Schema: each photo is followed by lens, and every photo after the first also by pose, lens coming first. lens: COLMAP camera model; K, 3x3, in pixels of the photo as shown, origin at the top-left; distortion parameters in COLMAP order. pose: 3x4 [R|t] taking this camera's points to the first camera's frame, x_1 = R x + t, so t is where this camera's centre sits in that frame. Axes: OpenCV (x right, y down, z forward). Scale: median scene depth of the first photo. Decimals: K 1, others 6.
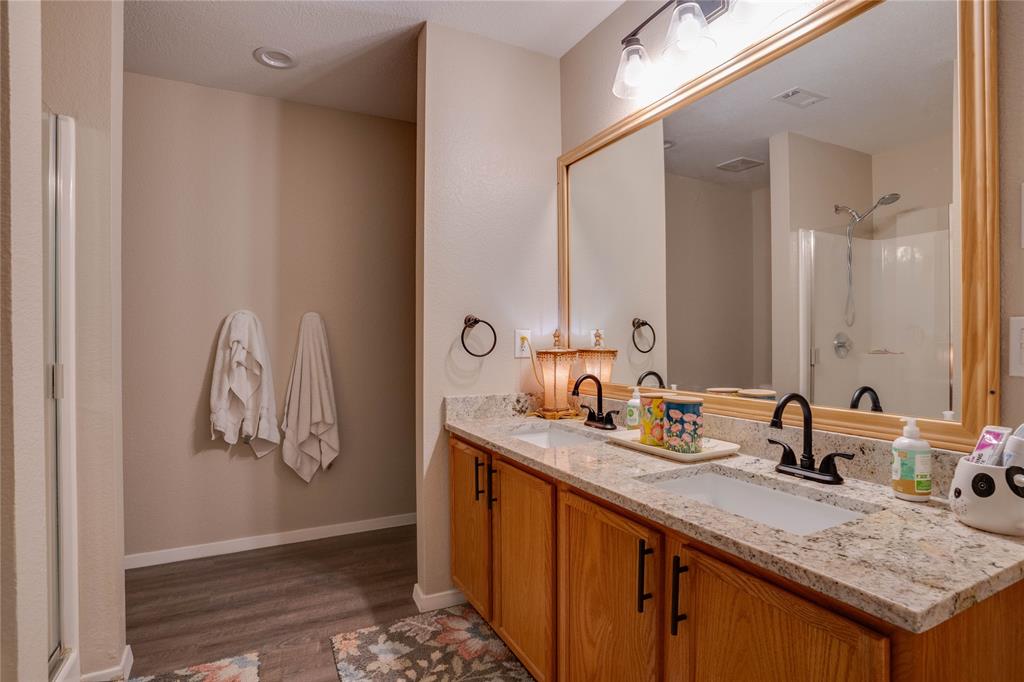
lens RADIAL K [[518.2, 0, 507.3], [0, 518.2, 329.4], [0, 0, 1]] dist [-0.063970, 0.030506]
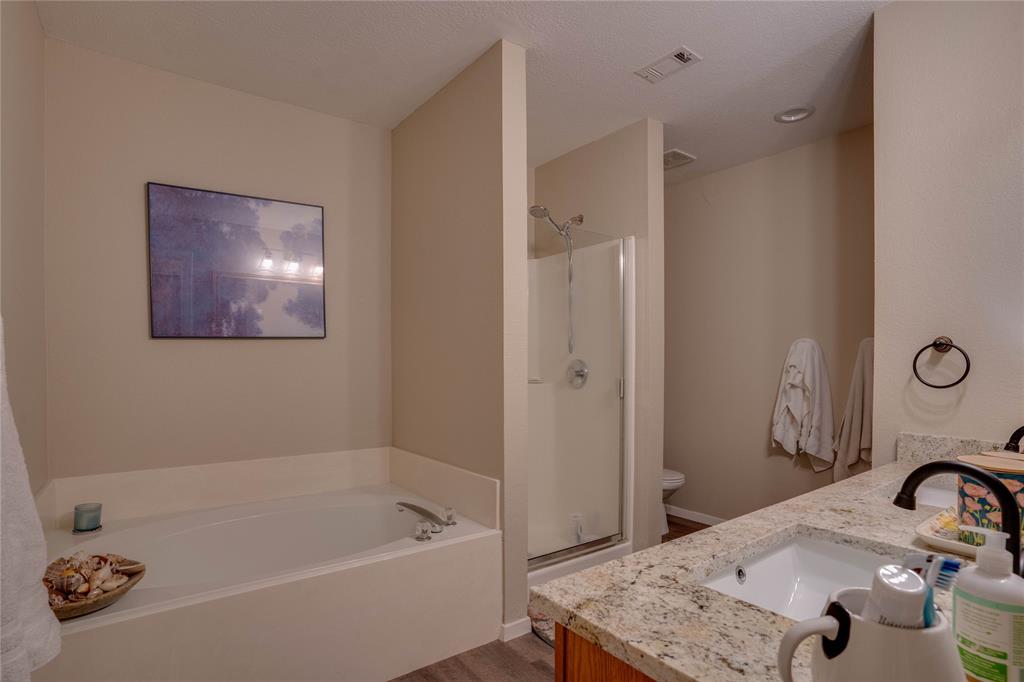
lens RADIAL K [[520.6, 0, 504.0], [0, 520.6, 351.7], [0, 0, 1]] dist [-0.090070, 0.044638]
pose [[0.137620, -0.017342, -0.990333, 0.829315], [0.013882, 0.999782, -0.015579, -0.000580], [0.990388, -0.011604, 0.137830, 0.307052]]
